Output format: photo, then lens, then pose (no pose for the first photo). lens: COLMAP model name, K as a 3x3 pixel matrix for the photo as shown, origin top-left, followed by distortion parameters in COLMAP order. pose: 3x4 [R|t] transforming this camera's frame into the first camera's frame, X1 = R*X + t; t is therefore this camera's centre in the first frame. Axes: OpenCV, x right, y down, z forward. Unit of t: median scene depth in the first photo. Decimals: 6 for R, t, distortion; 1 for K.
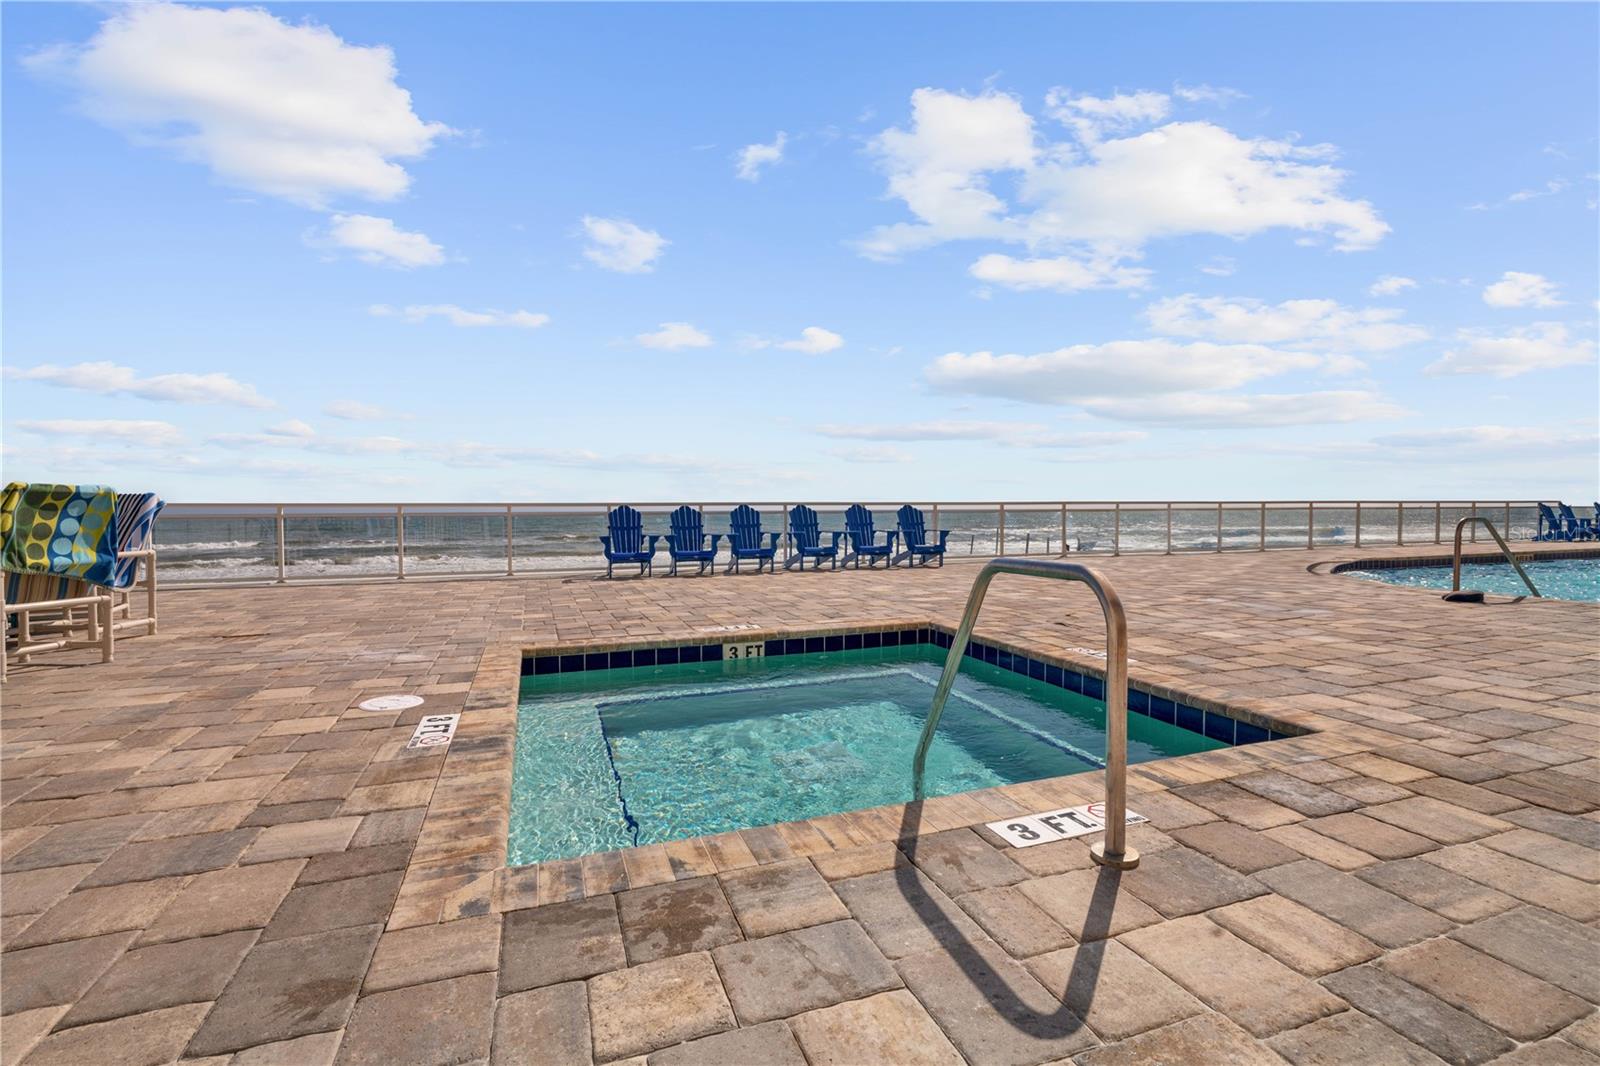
lens RADIAL K [[730.5, 0, 797.5], [0, 730.5, 528.0], [0, 0, 1]] dist [-0.000347, 0.000513]
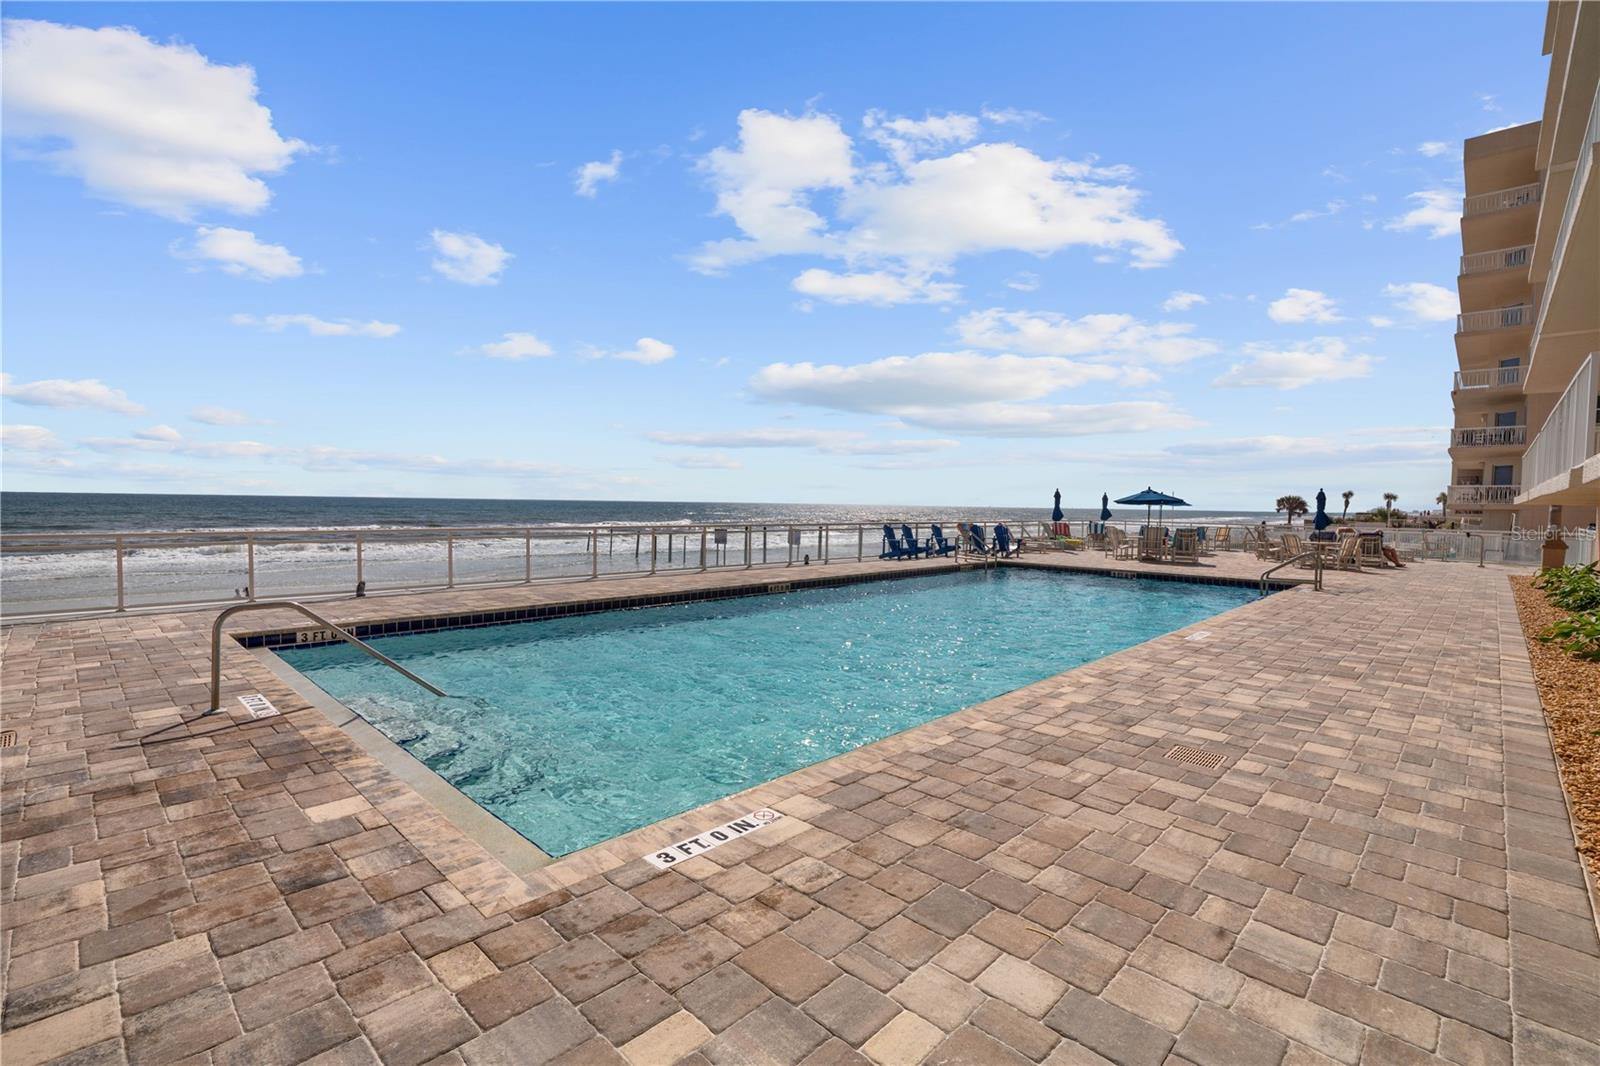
lens RADIAL K [[730.5, 0, 804.4], [0, 730.5, 527.8], [0, 0, 1]] dist [-0.000347, 0.000513]
pose [[0.999994, 0.003403, 0.000082, 0.253006], [-0.003403, 0.999994, -0.000895, -0.004497], [-0.000085, 0.000895, 1.000000, -0.041340]]
